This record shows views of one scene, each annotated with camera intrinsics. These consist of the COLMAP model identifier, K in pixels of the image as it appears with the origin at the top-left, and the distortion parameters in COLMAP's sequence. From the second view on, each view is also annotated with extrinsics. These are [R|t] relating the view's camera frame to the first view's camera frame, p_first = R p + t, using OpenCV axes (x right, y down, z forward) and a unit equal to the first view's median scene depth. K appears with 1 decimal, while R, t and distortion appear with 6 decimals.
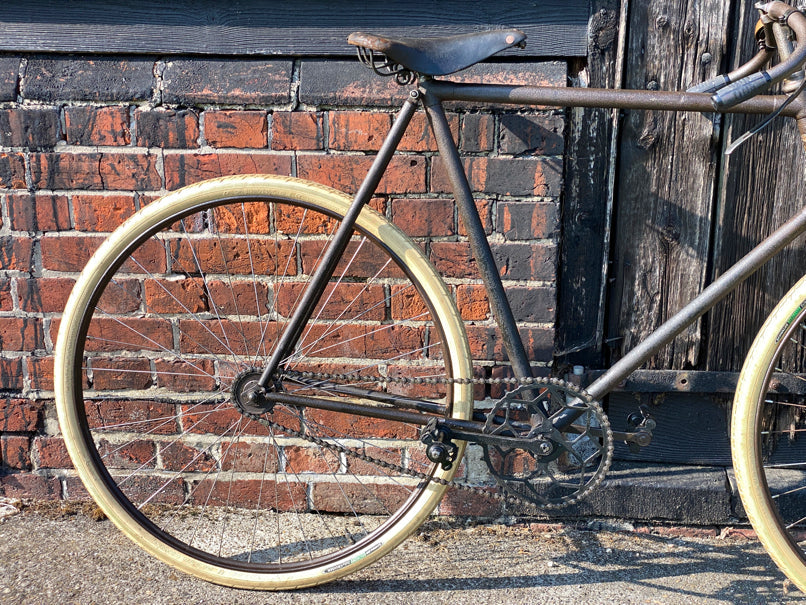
lens RADIAL K [[1205.0, 0, 403.0], [0, 1205.0, 302.5], [0, 0, 1]] dist [0.136155, -0.183592]
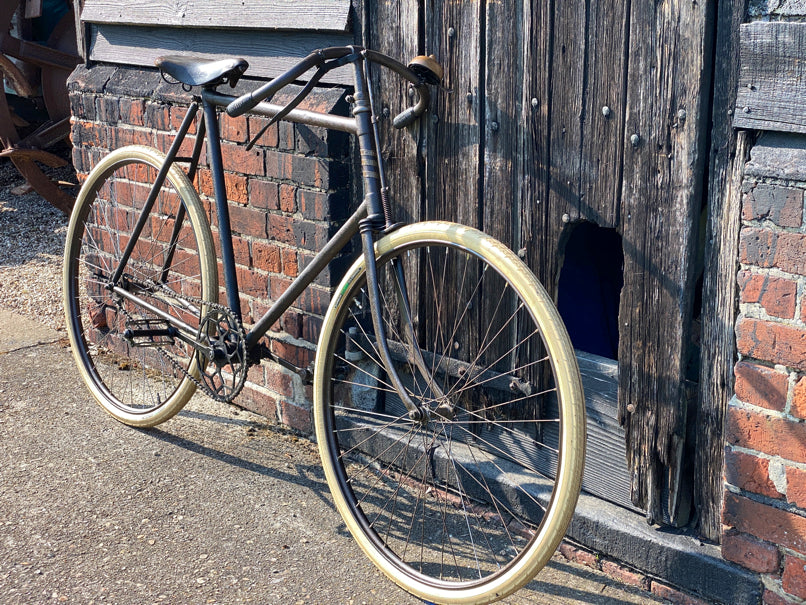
lens RADIAL K [[1204.5, 0, 392.5], [0, 1204.5, 304.7], [0, 0, 1]] dist [0.155790, -0.315629]
pose [[0.736353, 0.174763, -0.653637, 1.060313], [-0.203251, 0.978581, 0.032671, -0.021987], [0.645347, 0.108795, 0.756102, 0.063667]]
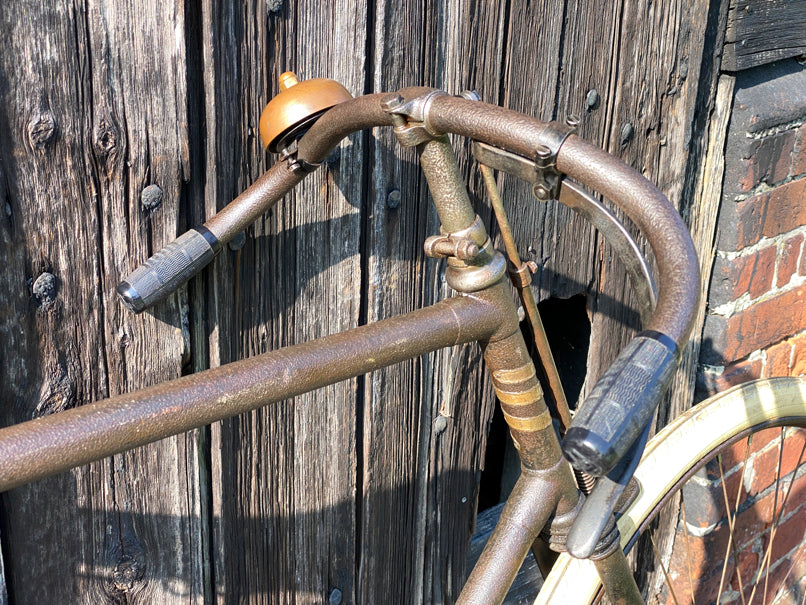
lens RADIAL K [[1204.5, 0, 392.5], [0, 1204.5, 304.7], [0, 0, 1]] dist [0.155790, -0.315629]
pose [[0.656744, -0.273231, 0.702875, -0.002999], [0.208654, 0.961504, 0.178809, -0.216054], [-0.724673, 0.029226, 0.688473, 0.631451]]
